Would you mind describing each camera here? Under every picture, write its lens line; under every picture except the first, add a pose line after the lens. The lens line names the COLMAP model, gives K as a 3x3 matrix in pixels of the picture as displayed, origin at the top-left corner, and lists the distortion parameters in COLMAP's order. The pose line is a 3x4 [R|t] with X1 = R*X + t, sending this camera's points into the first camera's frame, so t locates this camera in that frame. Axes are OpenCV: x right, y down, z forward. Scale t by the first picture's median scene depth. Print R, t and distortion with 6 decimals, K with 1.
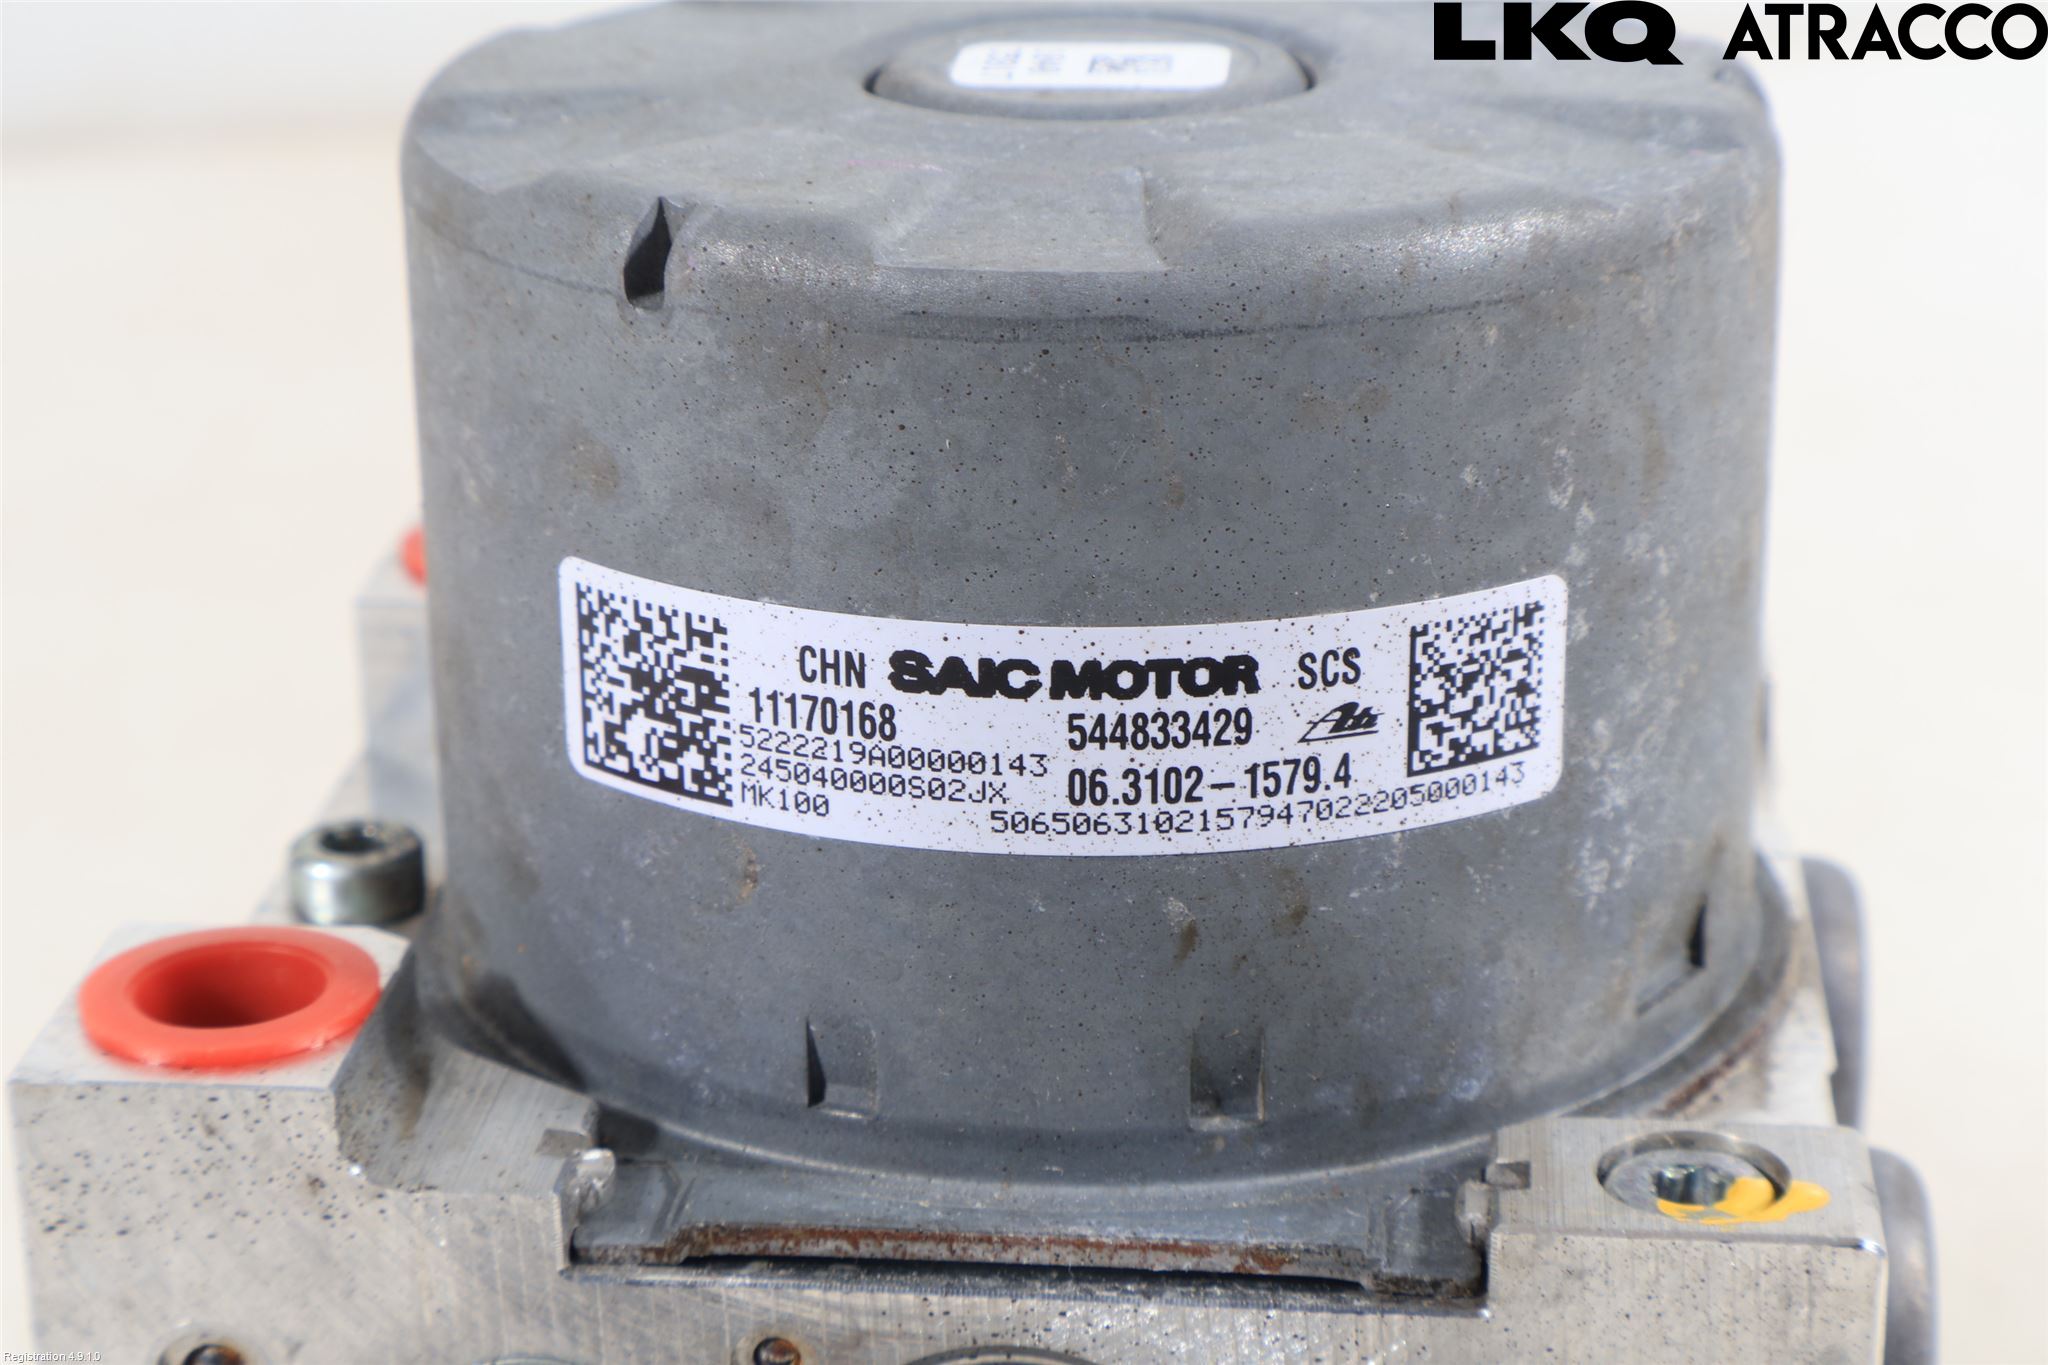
lens RADIAL K [[4271.3, 0, 1024.0], [0, 4271.3, 682.5], [0, 0, 1]] dist [0.026820, 0.192969]
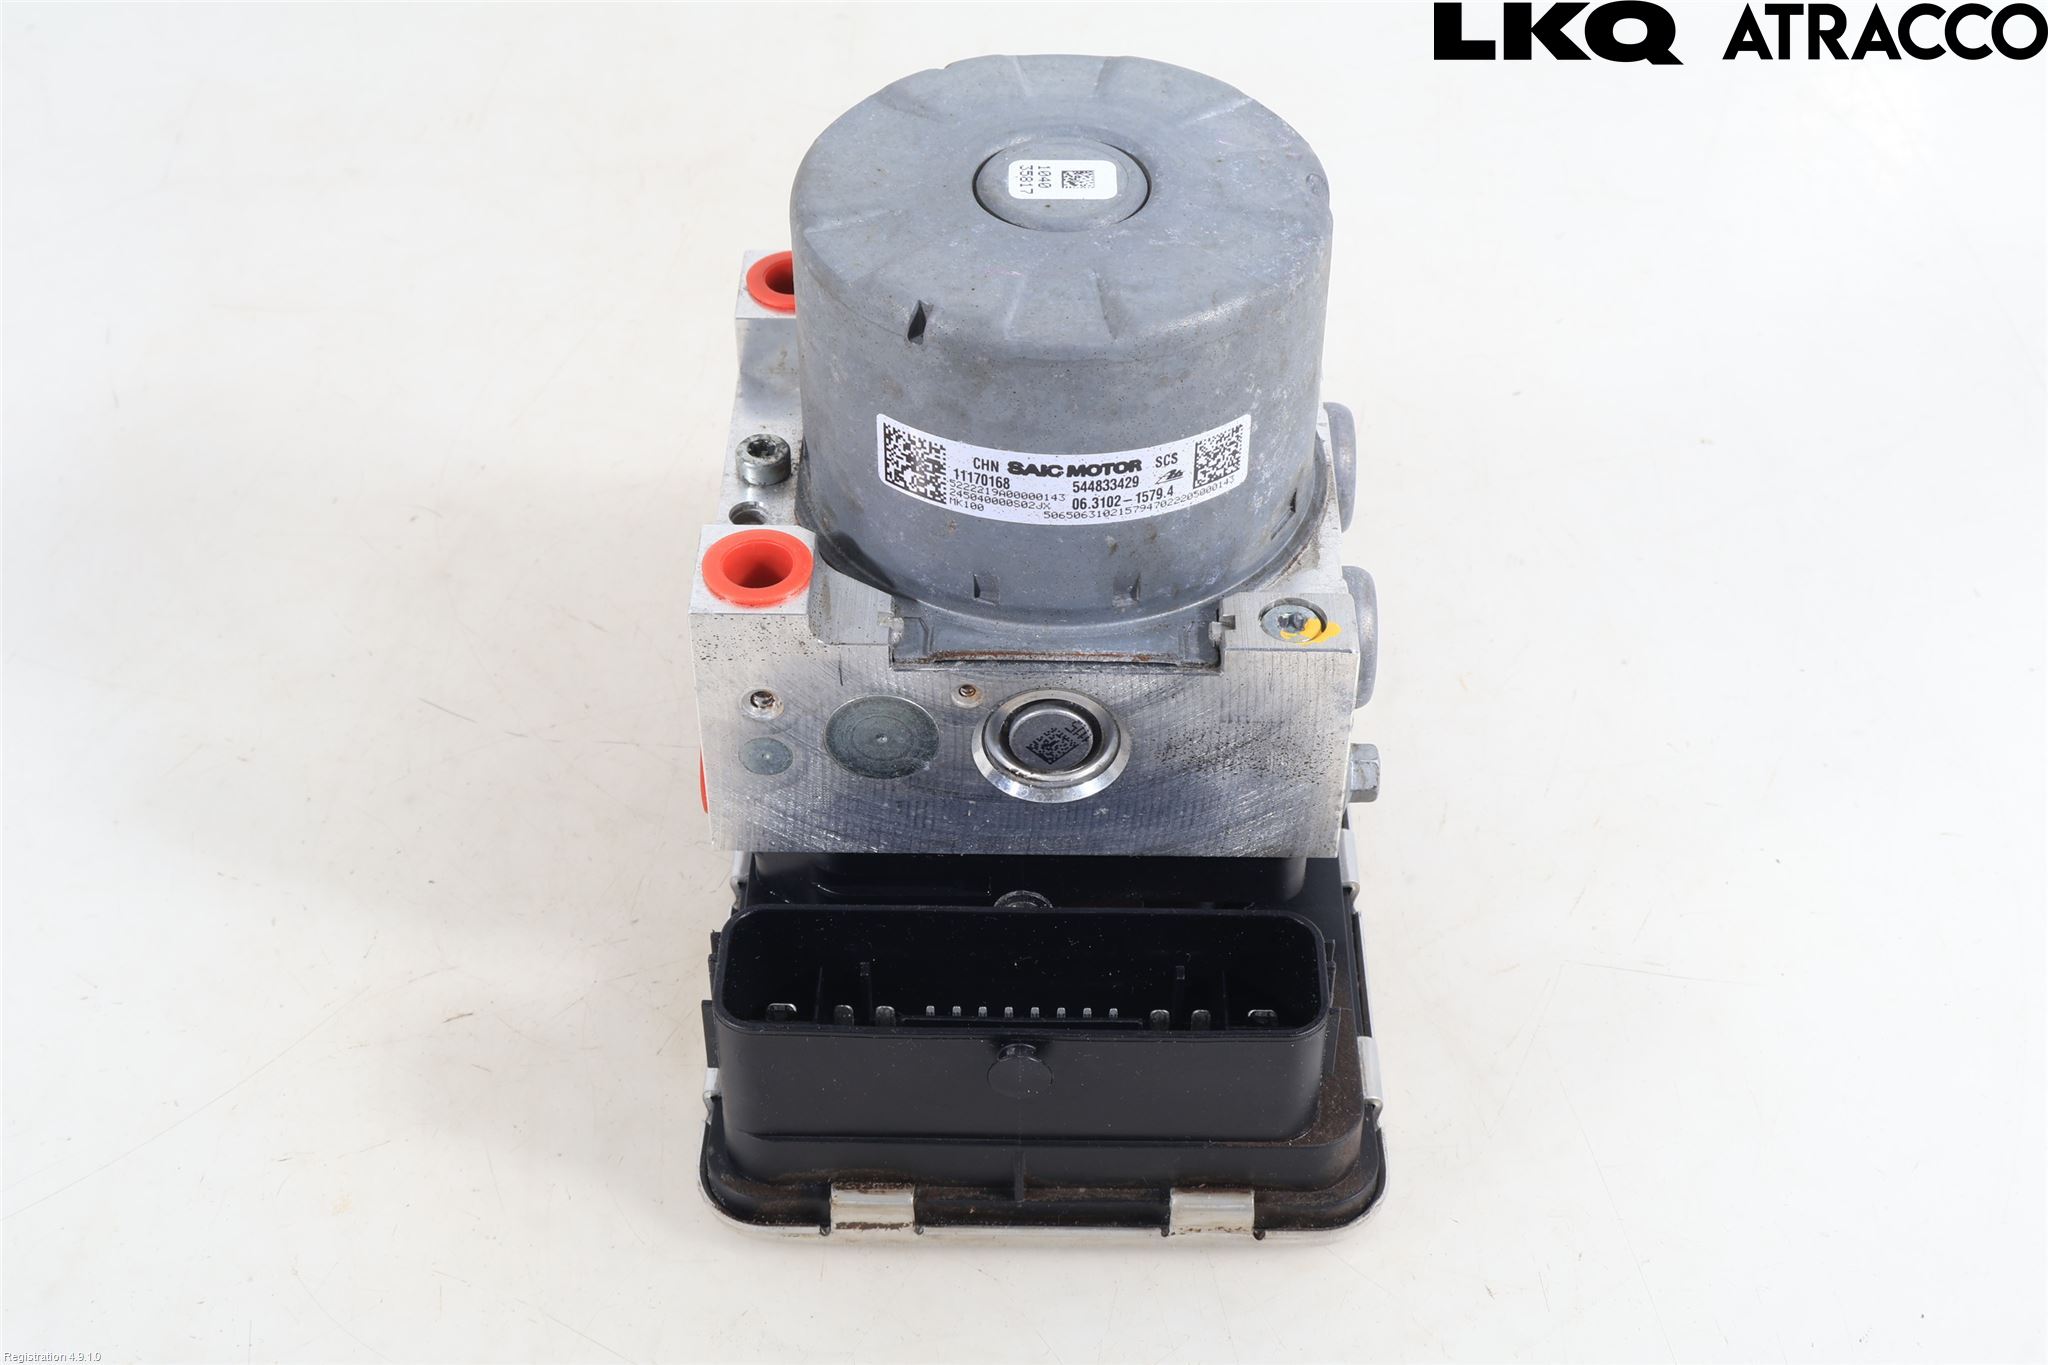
lens RADIAL K [[2699.3, 0, 1024.0], [0, 2699.3, 682.5], [0, 0, 1]] dist [0.017668, 0.010229]
pose [[0.996631, -0.044736, 0.068736, -0.144081], [0.017177, 0.933394, 0.358443, -0.487392], [-0.080193, -0.356055, 0.931018, -0.655270]]
